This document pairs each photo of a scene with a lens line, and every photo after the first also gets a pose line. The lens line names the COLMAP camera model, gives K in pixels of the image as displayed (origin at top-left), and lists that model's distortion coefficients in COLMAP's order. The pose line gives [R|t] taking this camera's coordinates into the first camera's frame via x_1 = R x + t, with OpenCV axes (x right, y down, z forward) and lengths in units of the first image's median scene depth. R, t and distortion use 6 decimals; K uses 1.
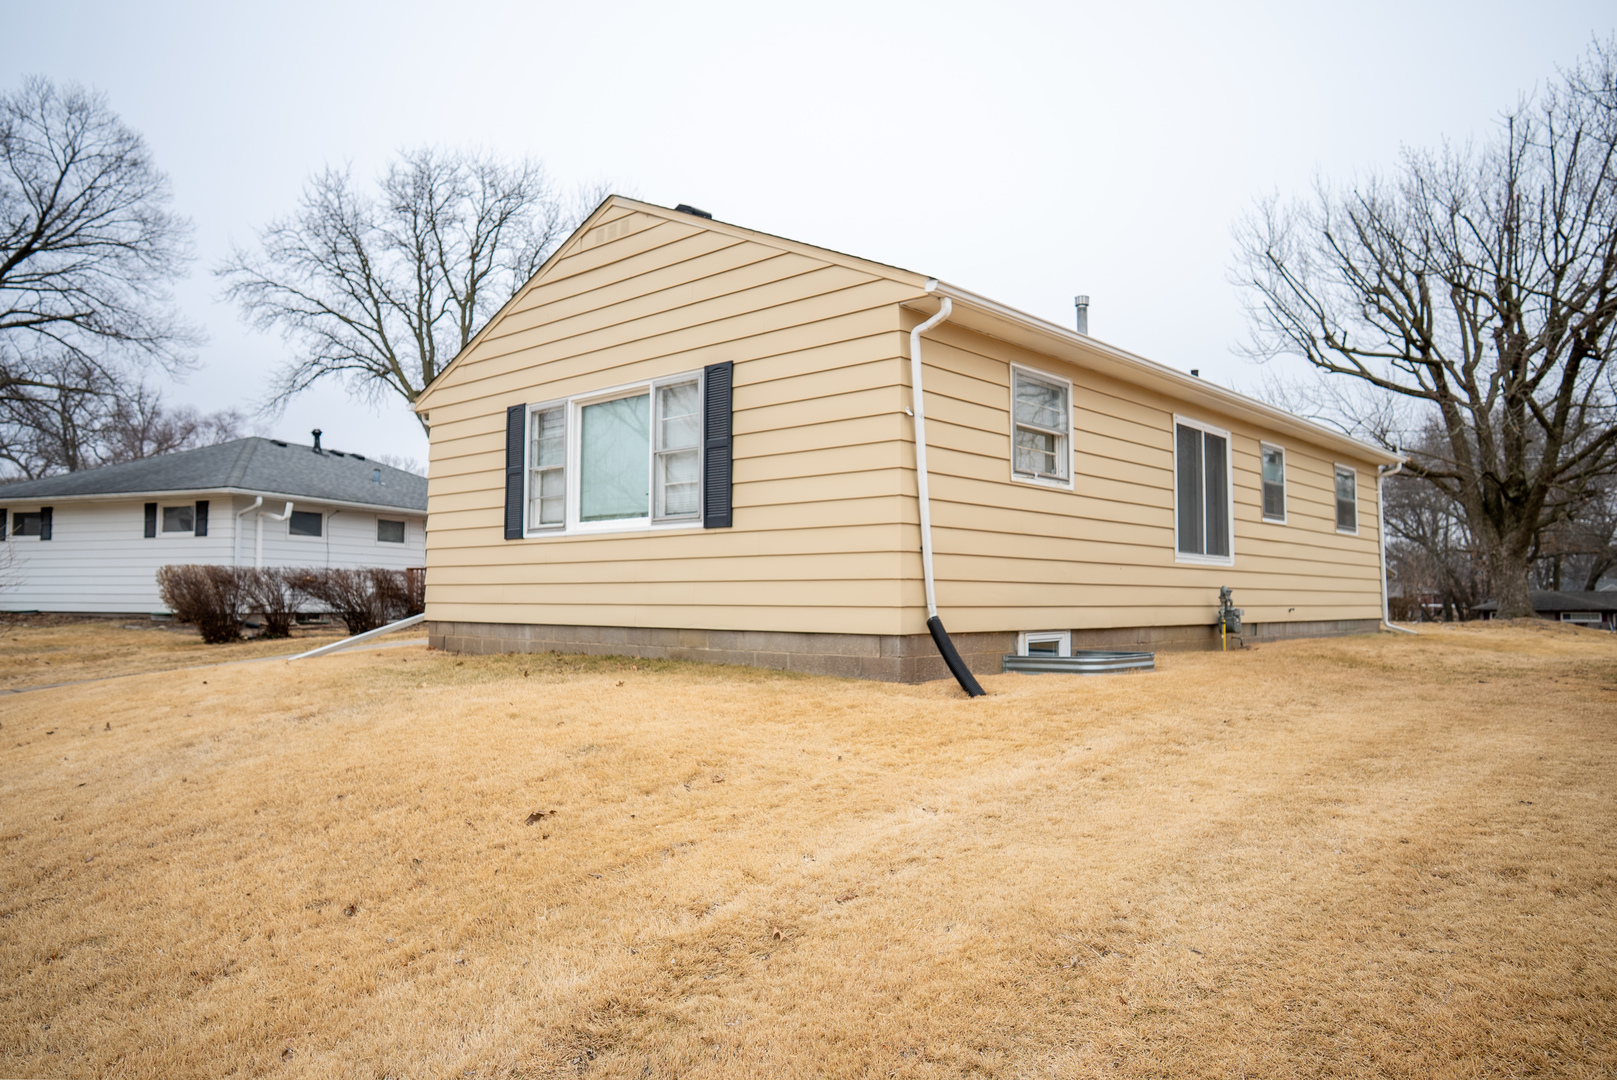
lens RADIAL K [[1086.5, 0, 806.3], [0, 1086.5, 539.6], [0, 0, 1]] dist [-0.000790, 0.000319]
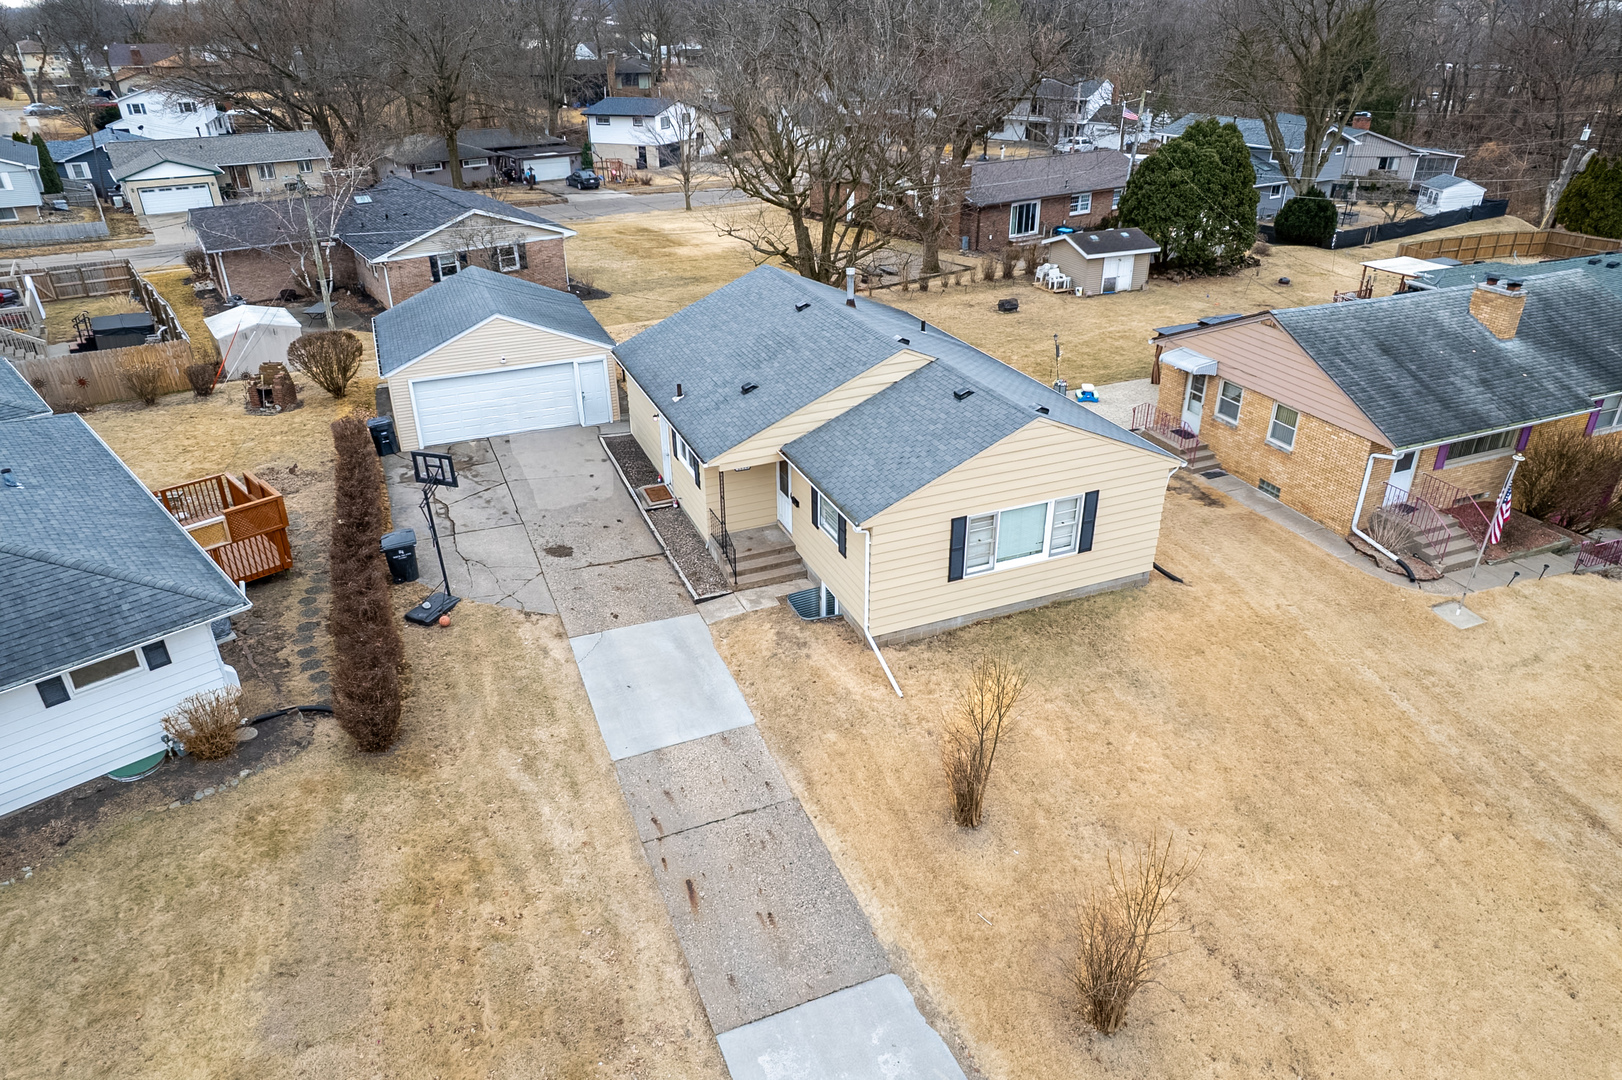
lens RADIAL K [[1041.8, 0, 809.1], [0, 1041.8, 540.4], [0, 0, 1]] dist [-0.013131, 0.001065]
pose [[0.415122, -0.422922, 0.805488, -1.836899], [-0.048817, 0.873749, 0.483921, -0.943459], [-0.908455, -0.240208, 0.342067, 0.625094]]
